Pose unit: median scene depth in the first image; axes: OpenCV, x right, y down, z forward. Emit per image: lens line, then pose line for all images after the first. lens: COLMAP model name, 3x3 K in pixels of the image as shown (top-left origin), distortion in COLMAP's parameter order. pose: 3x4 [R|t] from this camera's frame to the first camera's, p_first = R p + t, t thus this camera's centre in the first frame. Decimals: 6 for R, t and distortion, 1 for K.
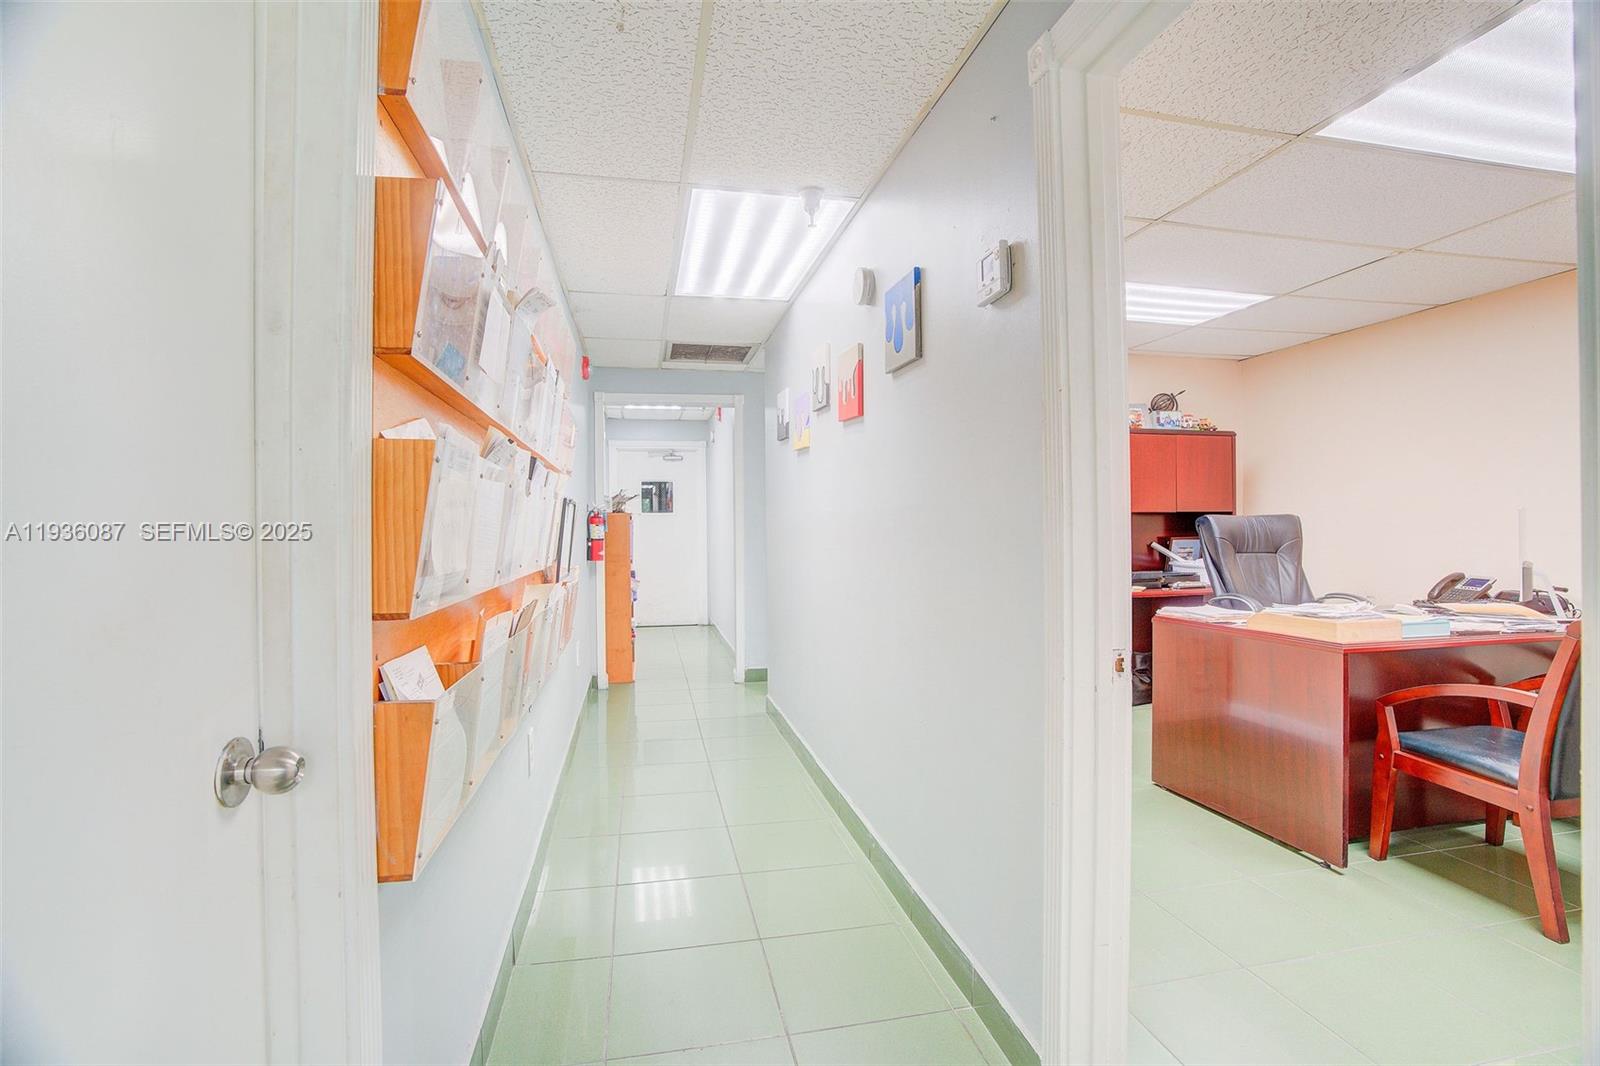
lens RADIAL K [[737.7, 0, 794.7], [0, 737.7, 531.3], [0, 0, 1]] dist [-0.041215, 0.007985]
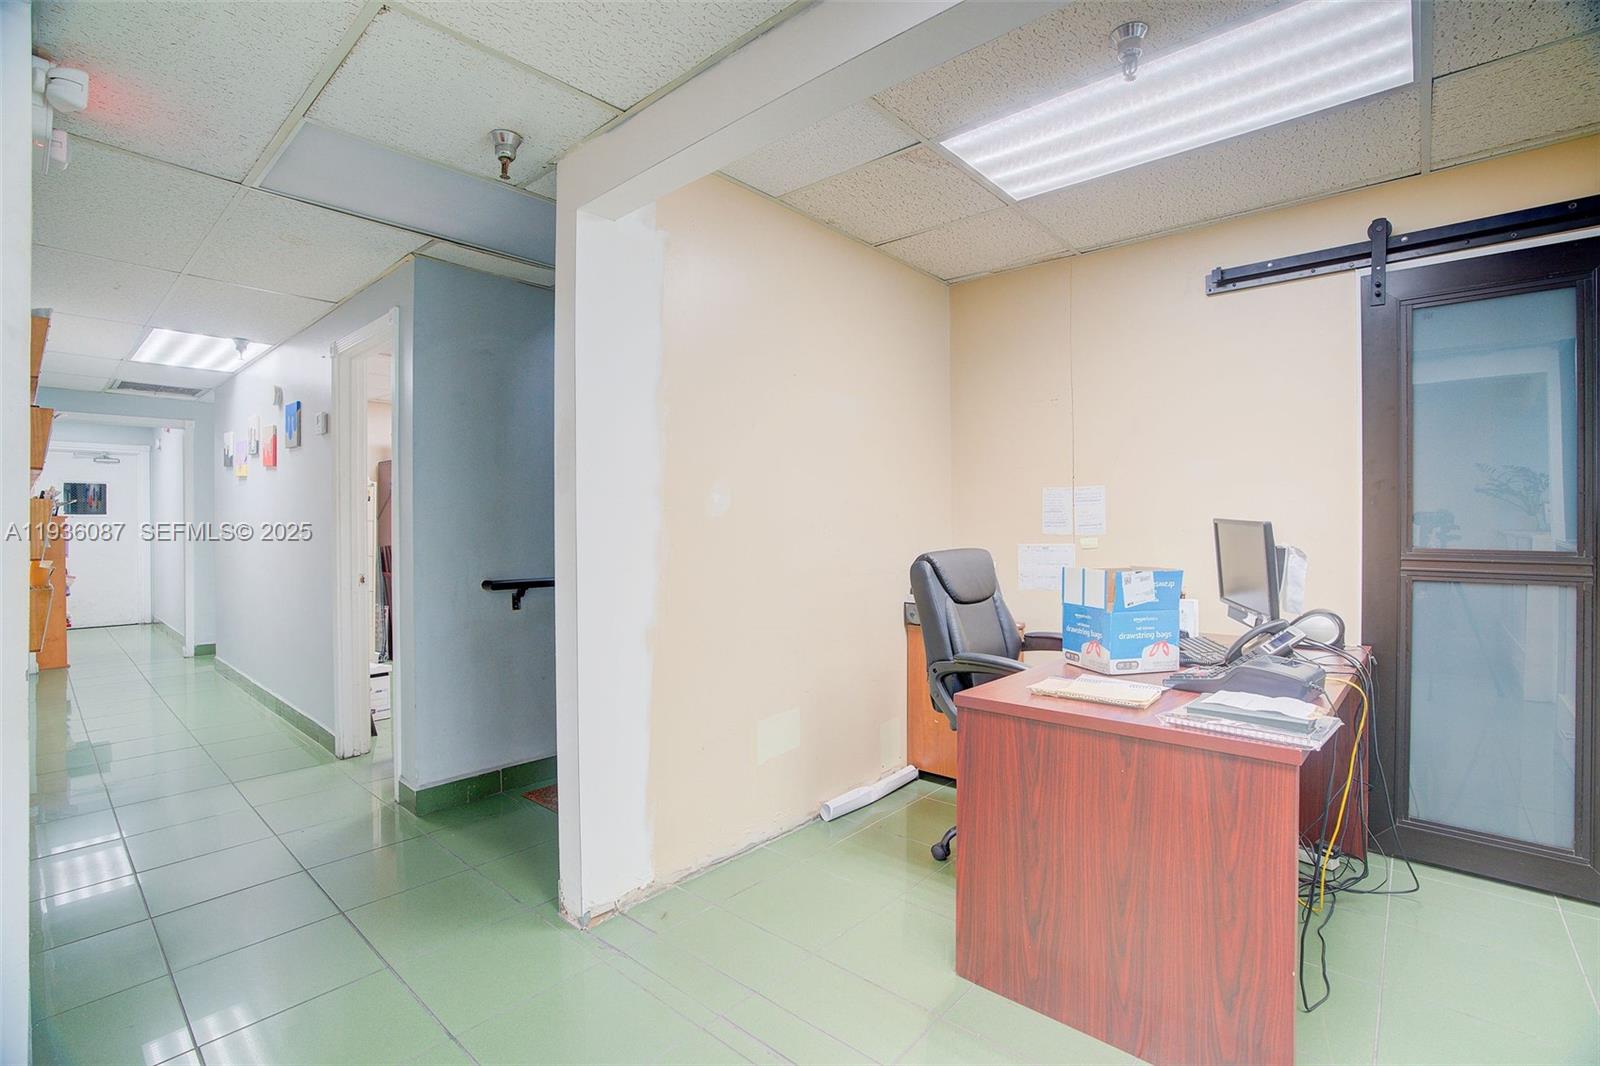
lens RADIAL K [[737.7, 0, 827.9], [0, 737.7, 538.3], [0, 0, 1]] dist [-0.041215, 0.007985]
pose [[0.796805, 0.003920, 0.604224, 0.196047], [-0.003666, 0.999992, -0.001653, 0.027850], [-0.604226, -0.000898, 0.796813, -2.269380]]
